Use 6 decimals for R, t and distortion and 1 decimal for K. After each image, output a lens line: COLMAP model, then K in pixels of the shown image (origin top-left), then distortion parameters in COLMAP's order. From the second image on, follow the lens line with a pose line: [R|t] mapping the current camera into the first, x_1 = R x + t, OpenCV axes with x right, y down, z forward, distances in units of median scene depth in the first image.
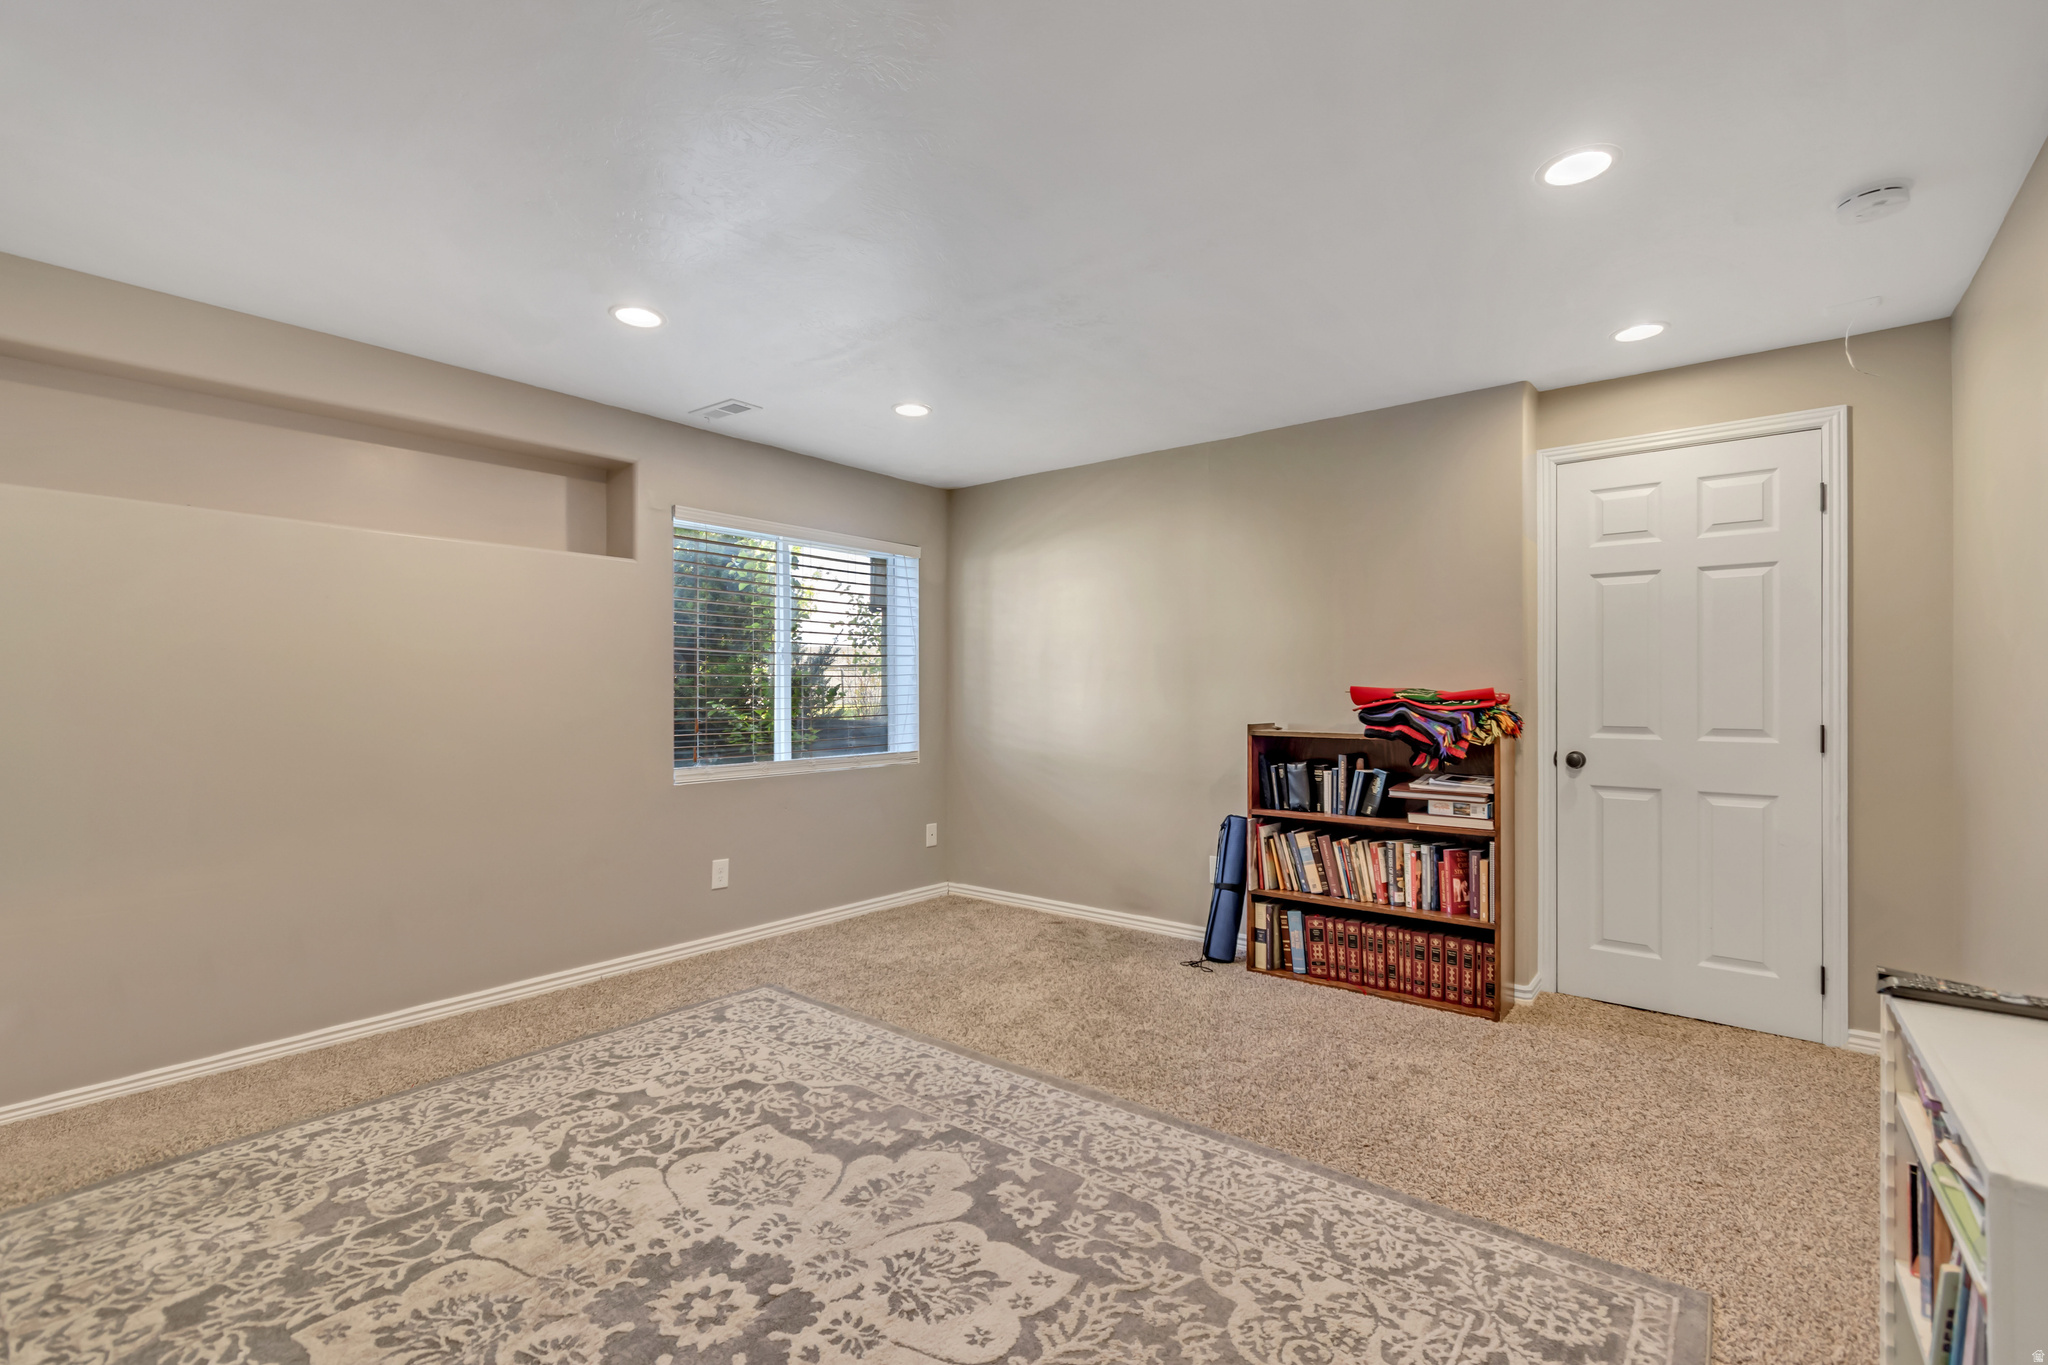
lens RADIAL K [[903.6, 0, 1026.4], [0, 903.6, 680.0], [0, 0, 1]] dist [0.002477, 0.000380]
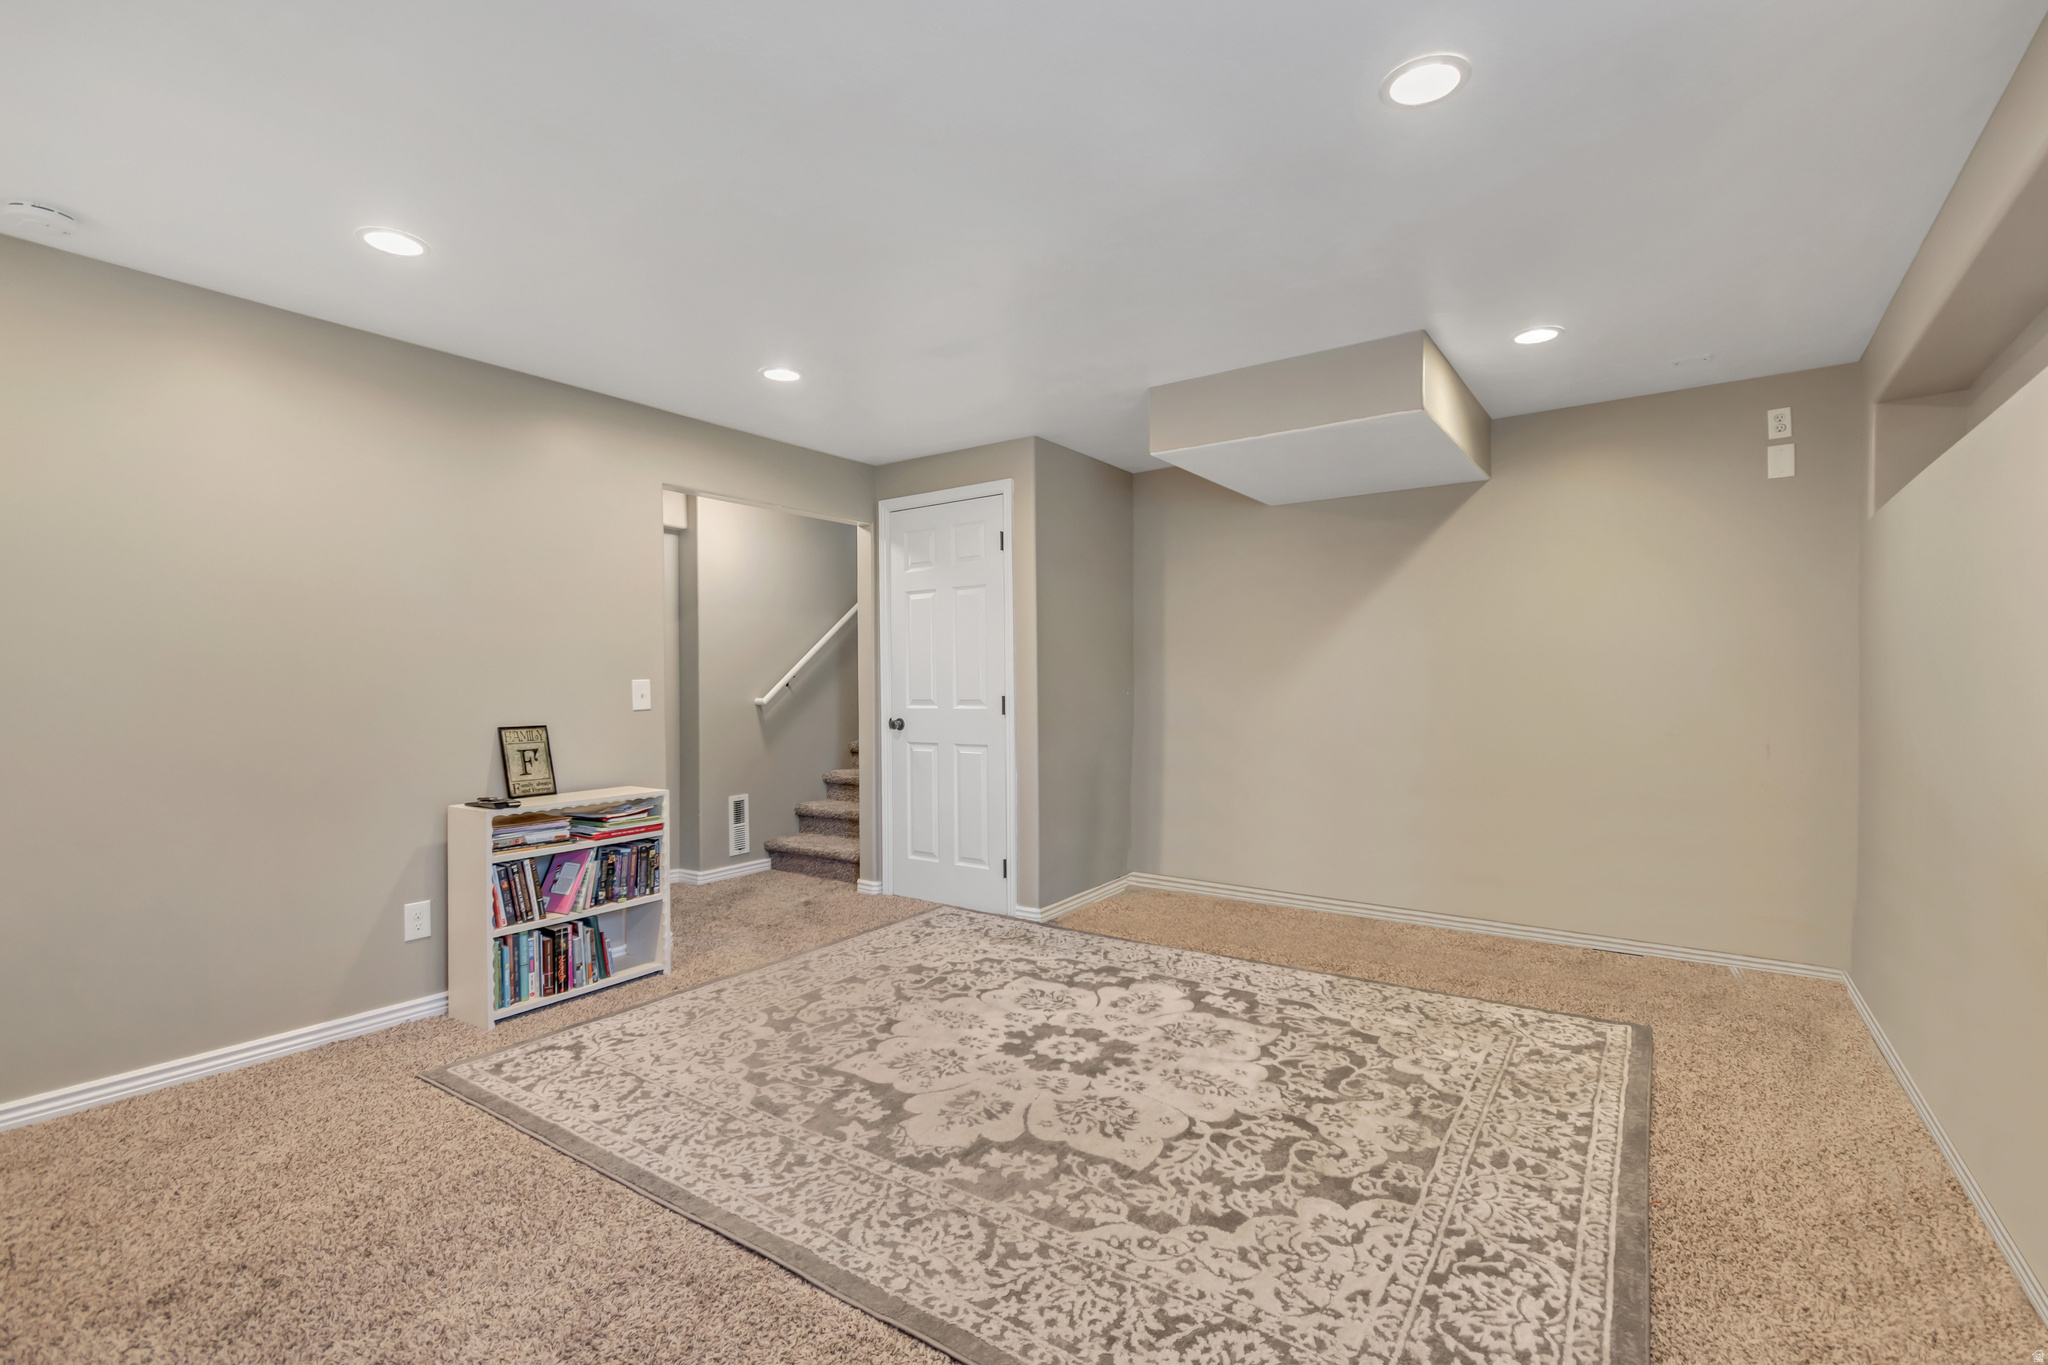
lens RADIAL K [[903.6, 0, 1026.4], [0, 903.6, 680.0], [0, 0, 1]] dist [0.002477, 0.000380]
pose [[-0.997640, 0.003631, -0.068564, -0.127035], [0.004676, 0.999875, -0.015086, 0.031870], [0.068501, -0.015371, -0.997533, 1.997309]]
